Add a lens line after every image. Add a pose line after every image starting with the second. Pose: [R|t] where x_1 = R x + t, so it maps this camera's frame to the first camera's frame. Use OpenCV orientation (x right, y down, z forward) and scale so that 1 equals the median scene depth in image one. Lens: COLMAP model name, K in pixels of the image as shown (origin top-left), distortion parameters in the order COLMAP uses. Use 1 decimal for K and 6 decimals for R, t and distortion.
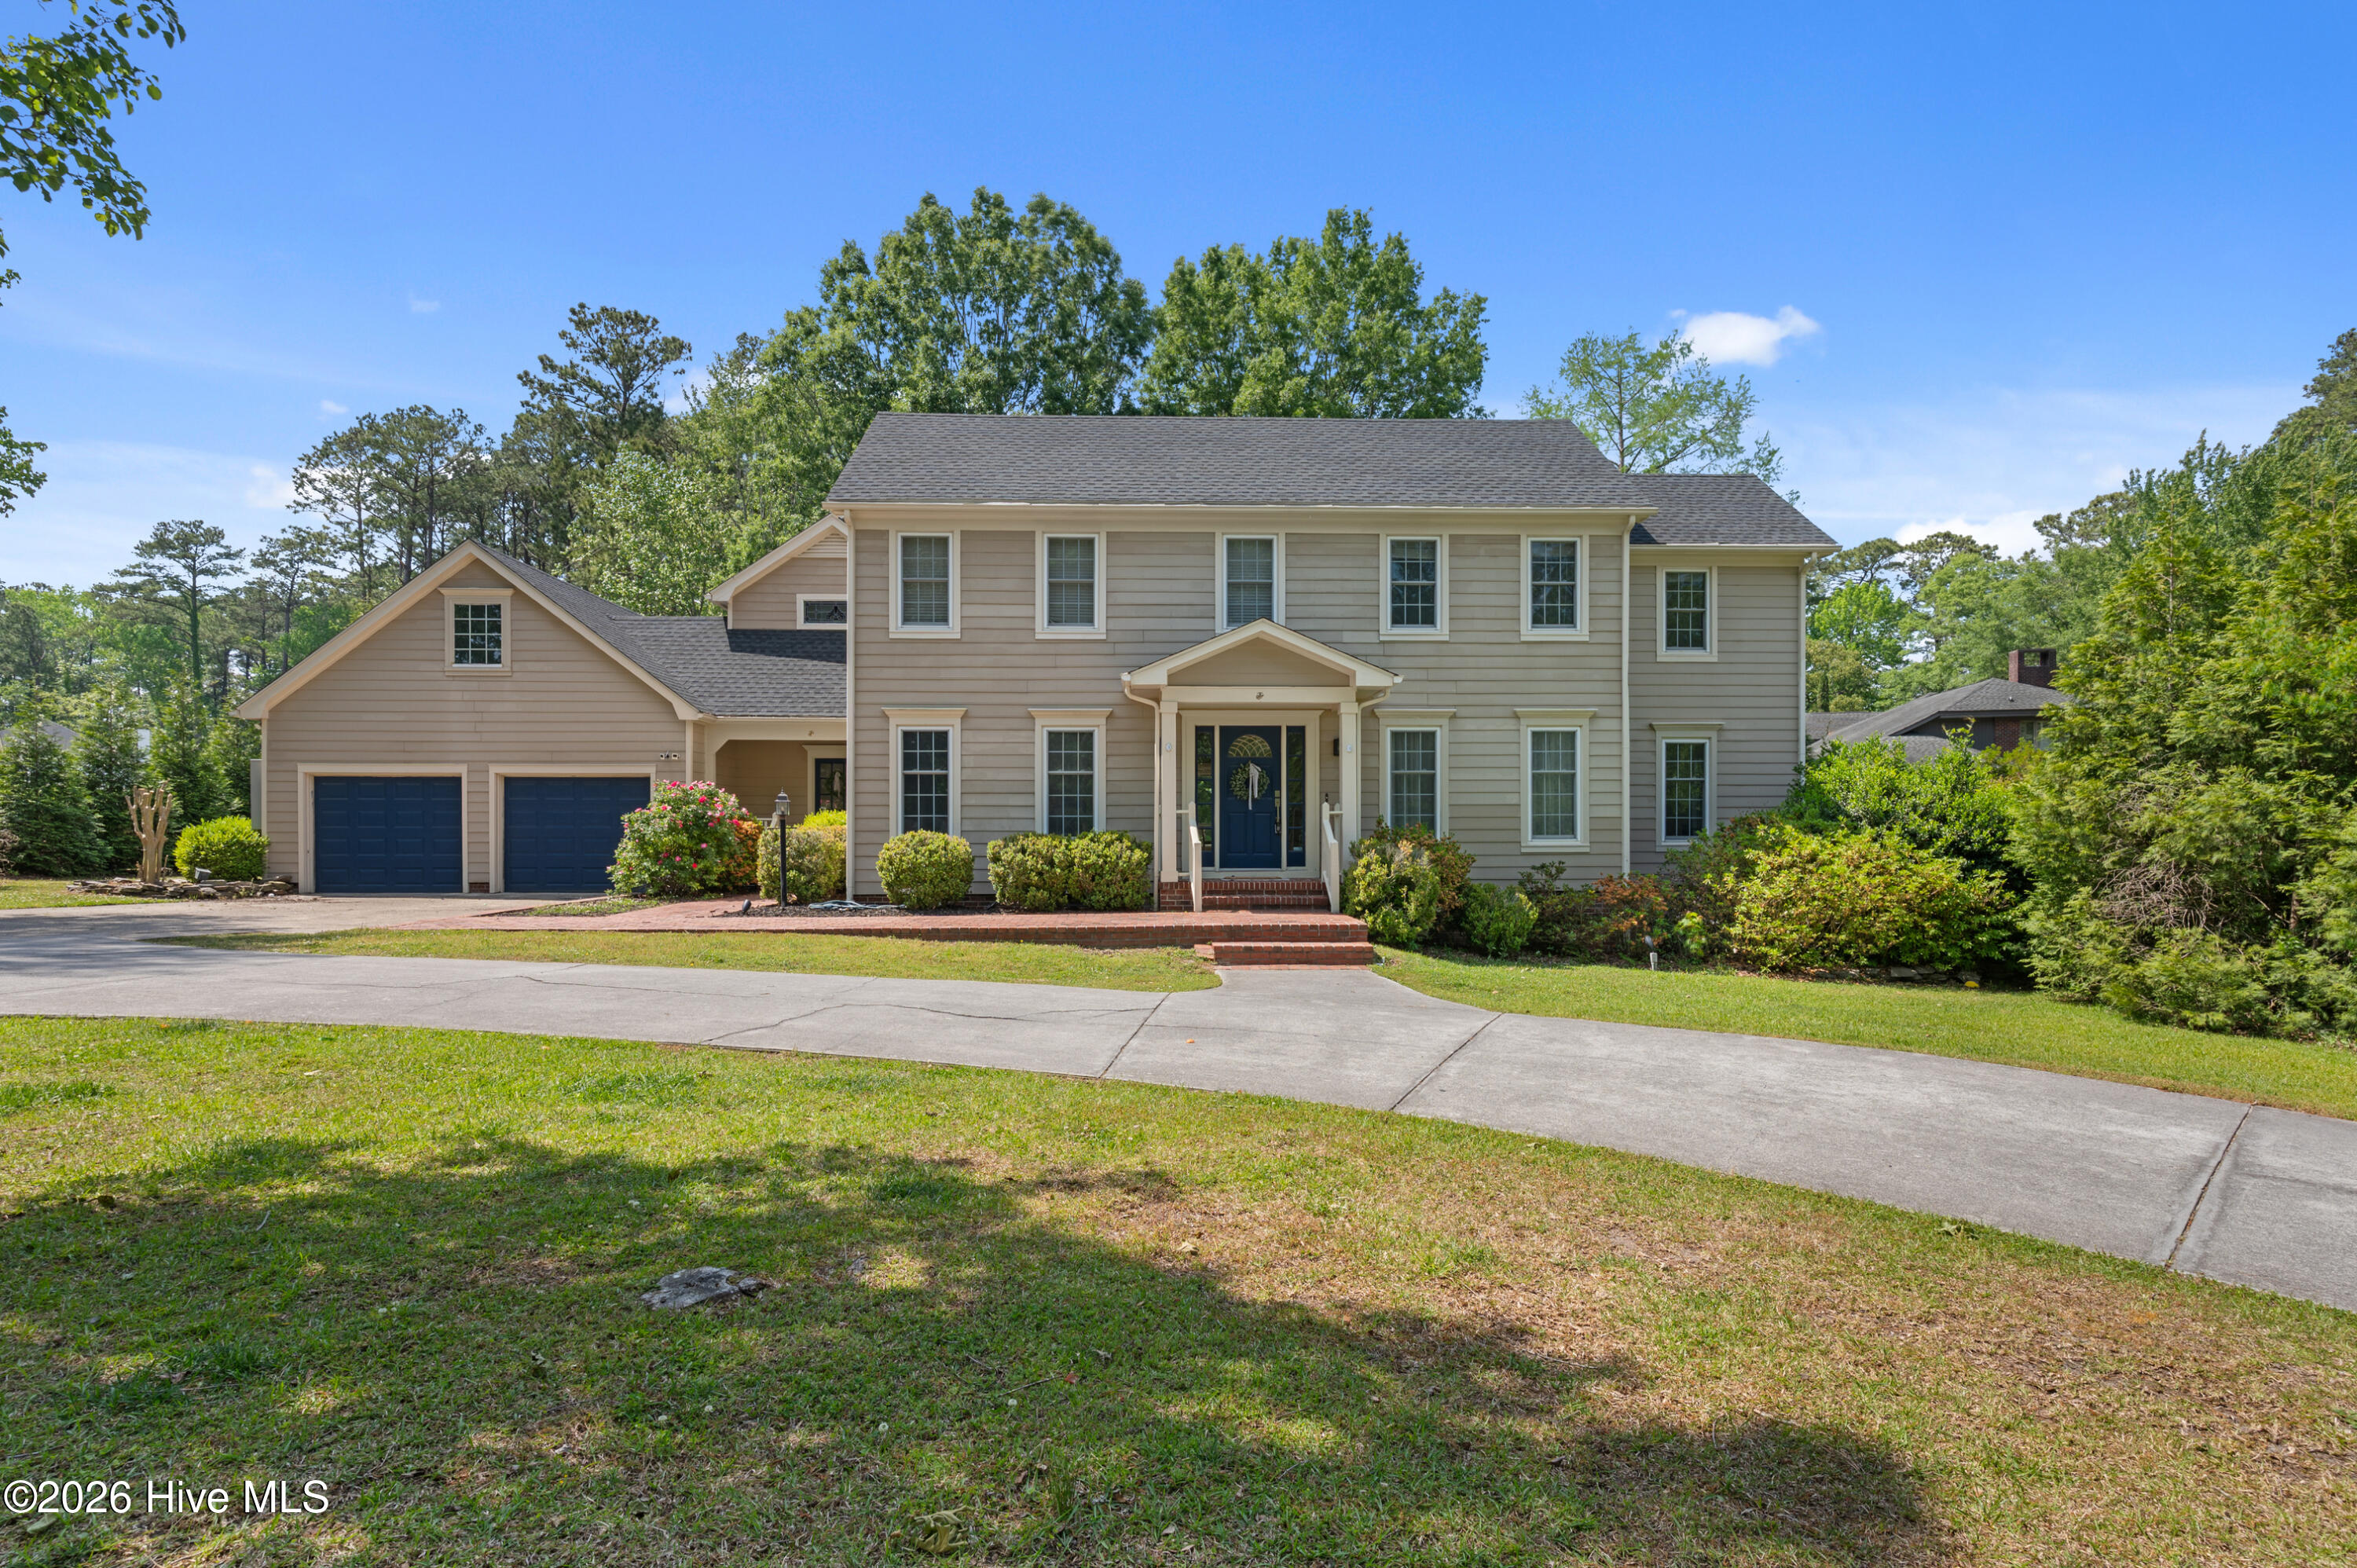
lens RADIAL K [[1216.6, 0, 1175.2], [0, 1216.6, 806.4], [0, 0, 1]] dist [-0.004538, -0.001586]
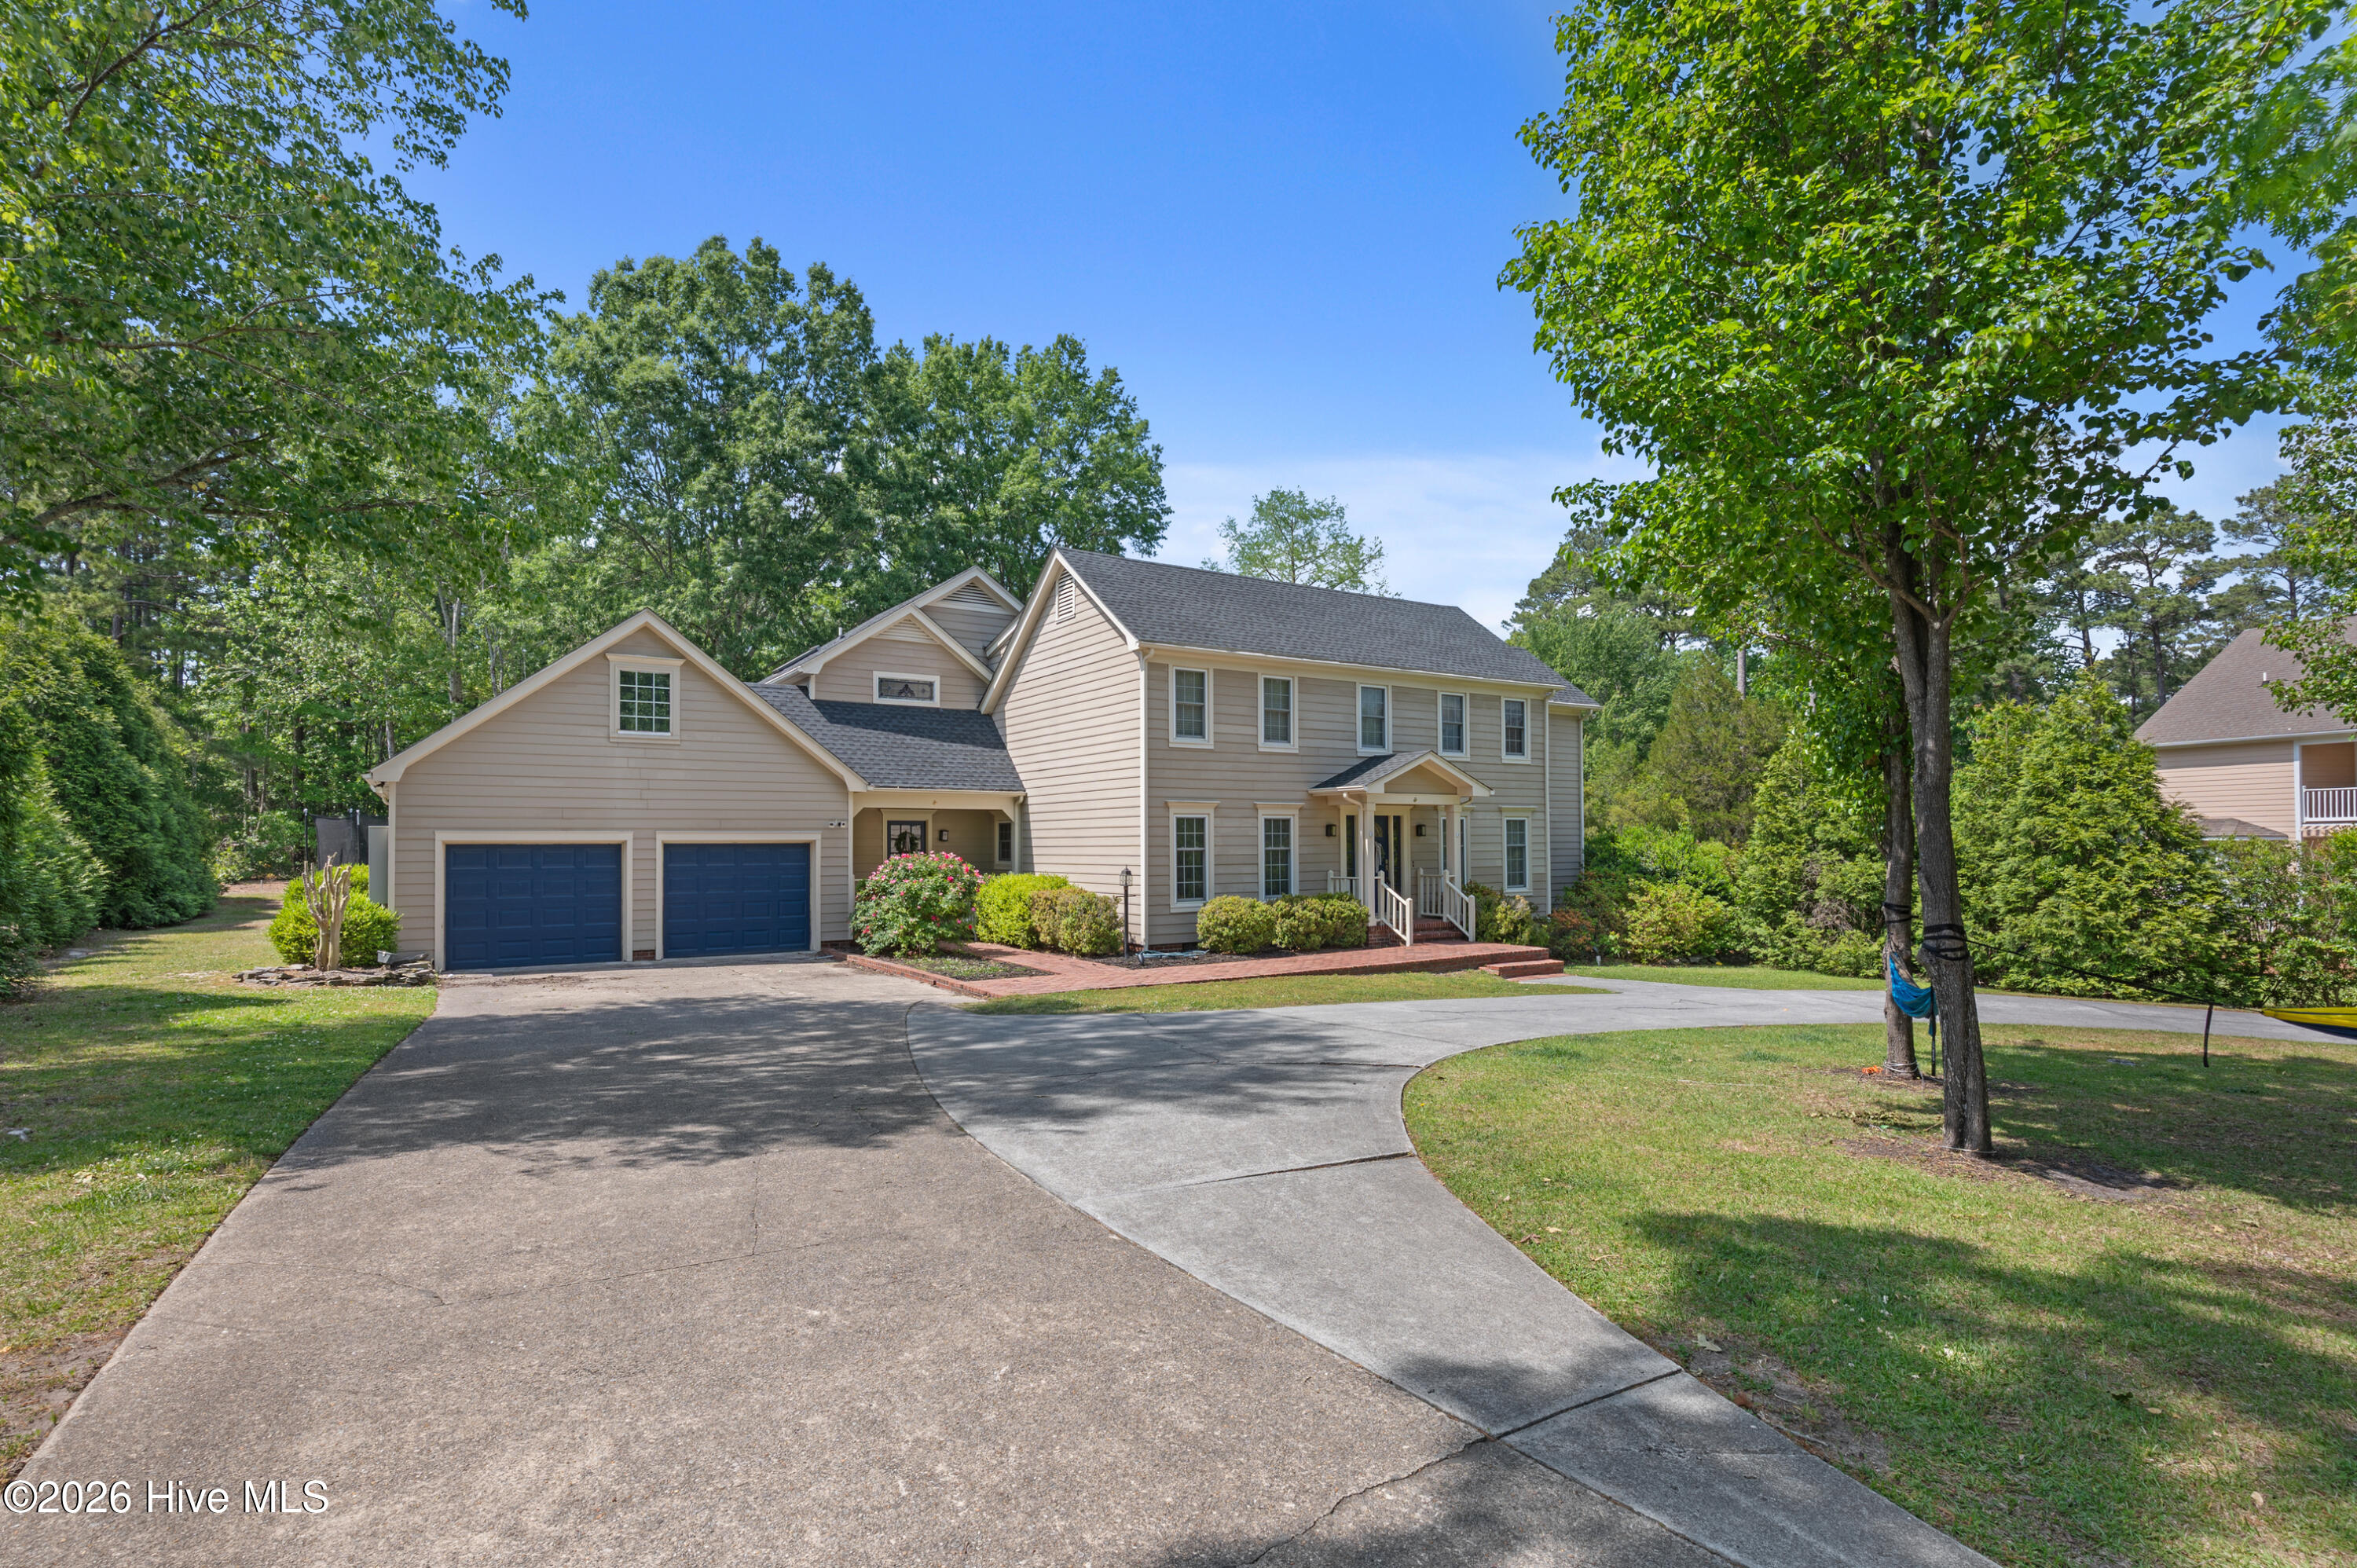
lens RADIAL K [[1216.6, 0, 1187.4], [0, 1216.6, 785.4], [0, 0, 1]] dist [-0.004538, -0.001586]
pose [[0.836708, 0.021175, 0.547240, -0.748391], [-0.008901, 0.999646, -0.025070, -0.051603], [-0.547577, 0.016106, 0.836600, -0.082655]]
